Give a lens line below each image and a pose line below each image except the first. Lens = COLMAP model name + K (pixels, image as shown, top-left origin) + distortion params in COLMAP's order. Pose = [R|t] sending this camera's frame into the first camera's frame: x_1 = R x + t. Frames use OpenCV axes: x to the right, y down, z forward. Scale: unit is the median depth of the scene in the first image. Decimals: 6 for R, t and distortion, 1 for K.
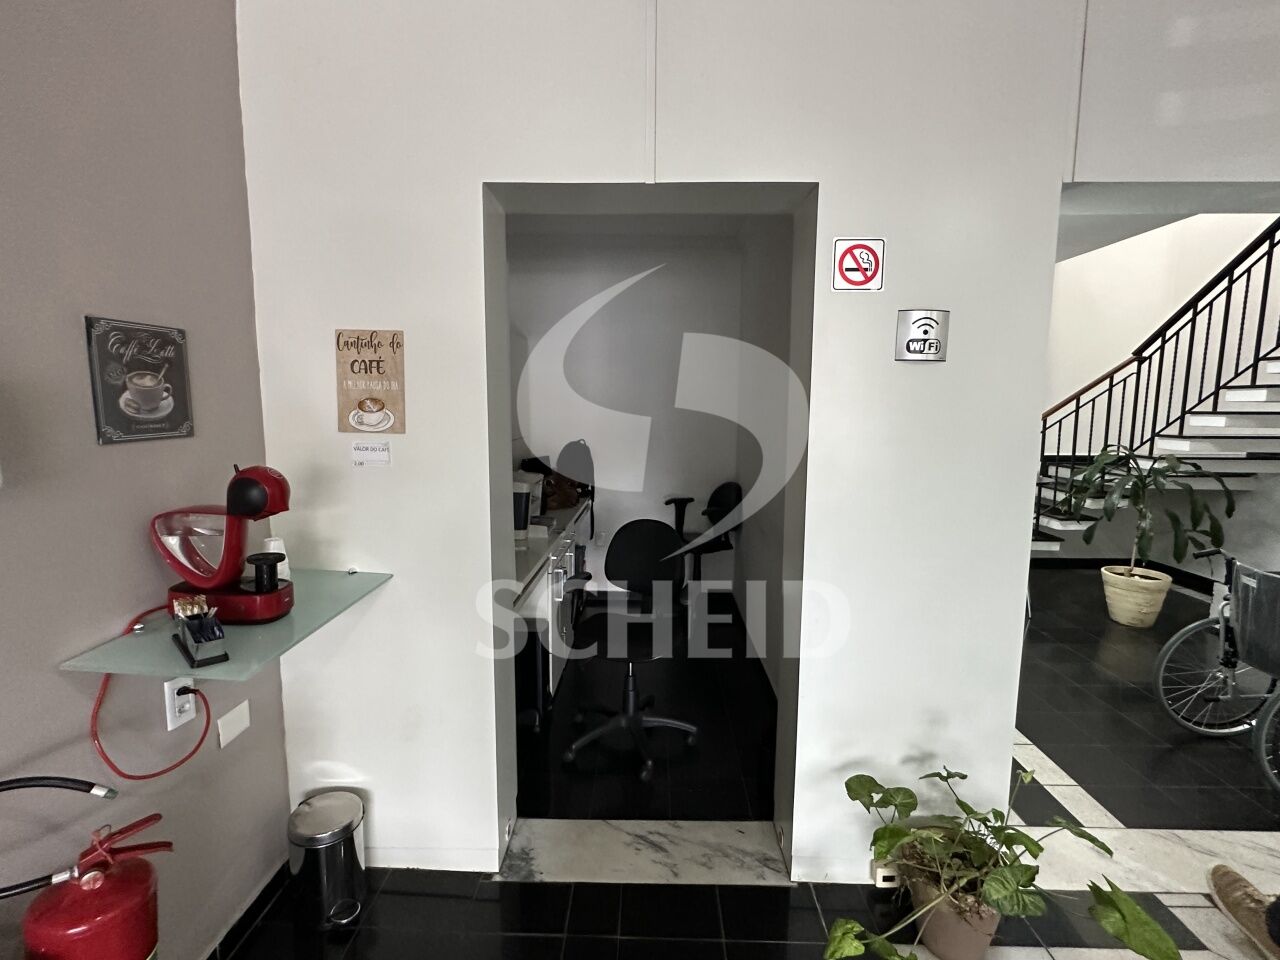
lens RADIAL K [[613.4, 0, 641.2], [0, 613.4, 478.0], [0, 0, 1]] dist [0.000052, 0.000296]
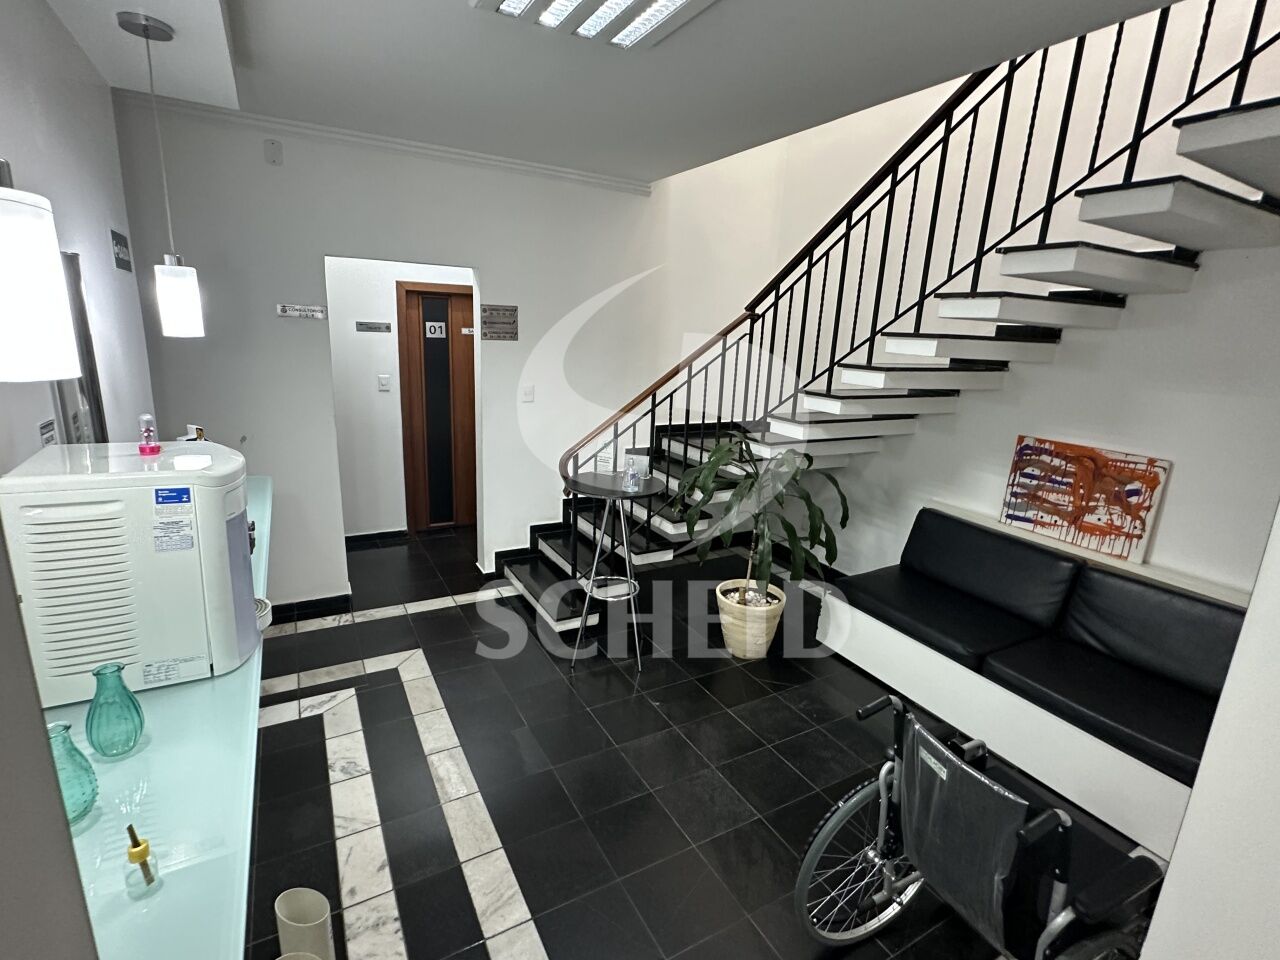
lens RADIAL K [[613.4, 0, 635.9], [0, 613.4, 474.3], [0, 0, 1]] dist [0.000052, 0.000296]
pose [[0.861319, -0.092581, 0.499558, 0.272991], [0.024050, 0.989585, 0.141930, -0.110887], [-0.507495, -0.110232, 0.854575, 0.384539]]
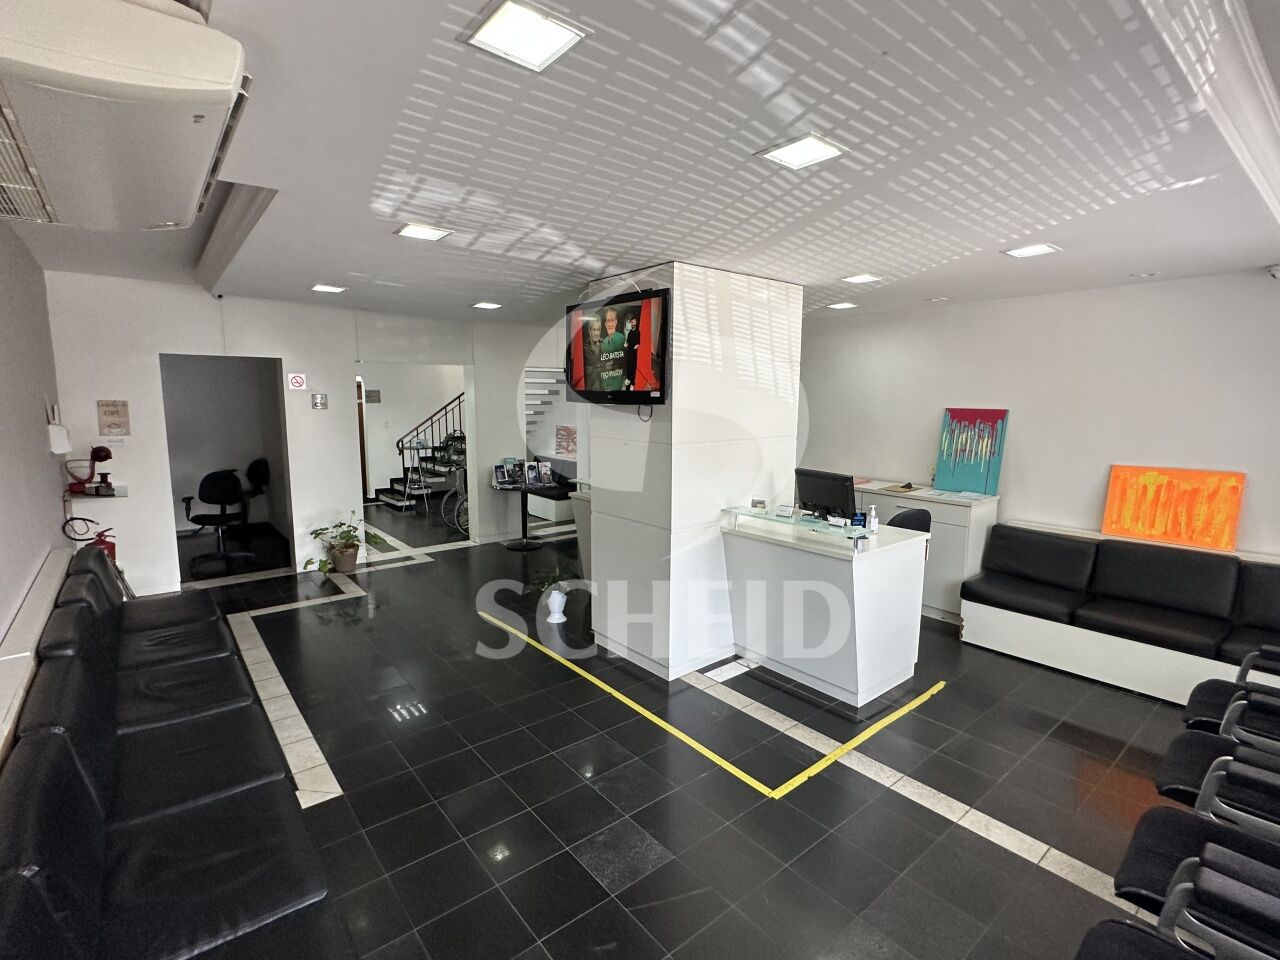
lens RADIAL K [[613.4, 0, 637.5], [0, 613.4, 483.1], [0, 0, 1]] dist [0.000052, 0.000296]
pose [[0.761539, -0.092896, 0.641427, -0.171983], [0.080158, 0.995576, 0.049019, 0.079936], [-0.643144, 0.014085, 0.765616, -1.091953]]
